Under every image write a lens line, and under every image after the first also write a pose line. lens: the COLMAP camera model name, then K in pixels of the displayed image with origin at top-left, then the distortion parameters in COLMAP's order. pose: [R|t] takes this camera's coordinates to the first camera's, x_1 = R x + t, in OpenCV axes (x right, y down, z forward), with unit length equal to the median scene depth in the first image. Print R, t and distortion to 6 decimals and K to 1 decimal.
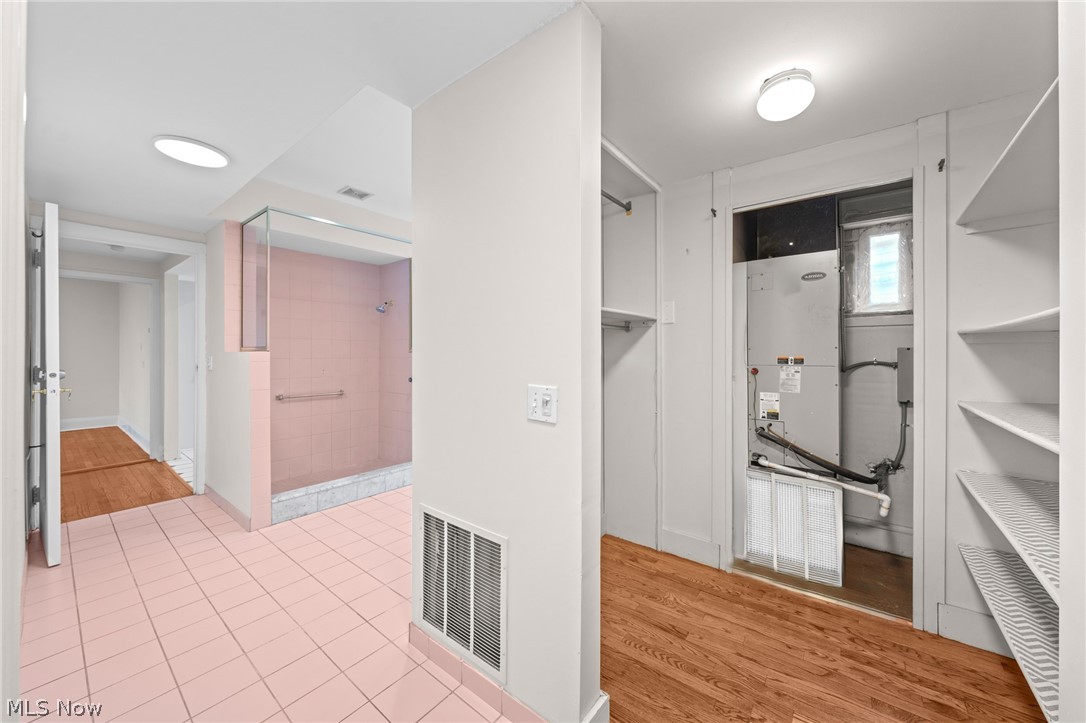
lens RADIAL K [[401.6, 0, 541.6], [0, 401.6, 355.5], [0, 0, 1]] dist [0.001807, 0.000304]
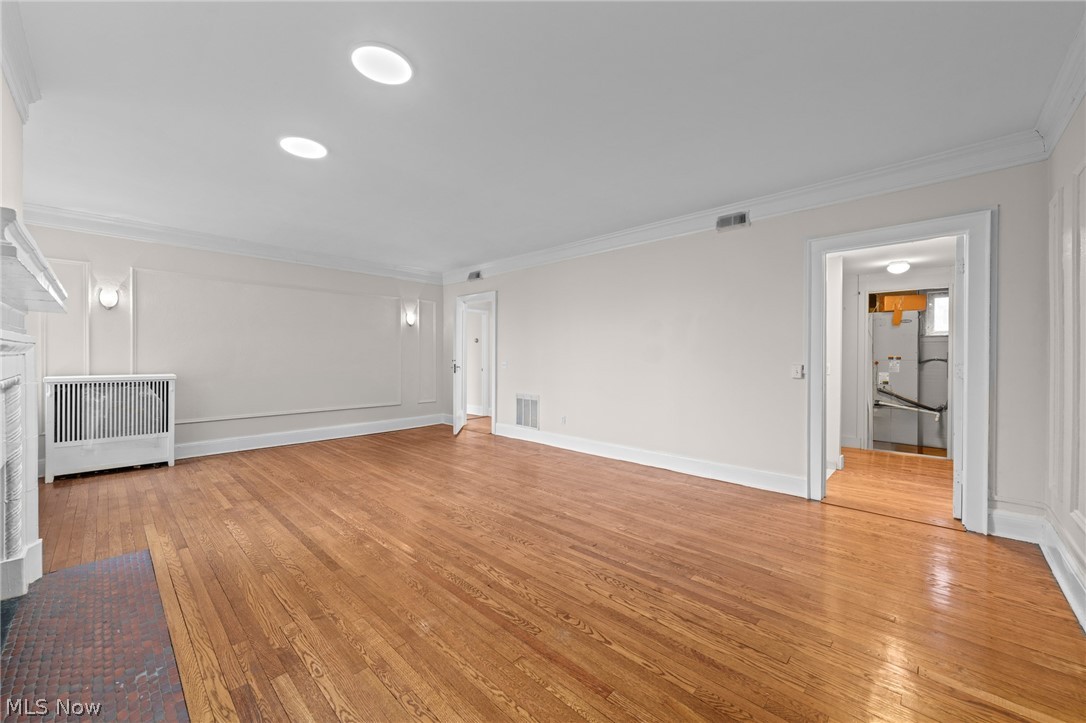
lens RADIAL K [[423.2, 0, 545.3], [0, 423.2, 360.7], [0, 0, 1]] dist [0.007068, -0.000401]
pose [[0.996541, 0.003068, -0.083050, -1.106989], [-0.002786, 0.999990, 0.003512, 0.024275], [0.083060, -0.003269, 0.996539, -1.501544]]
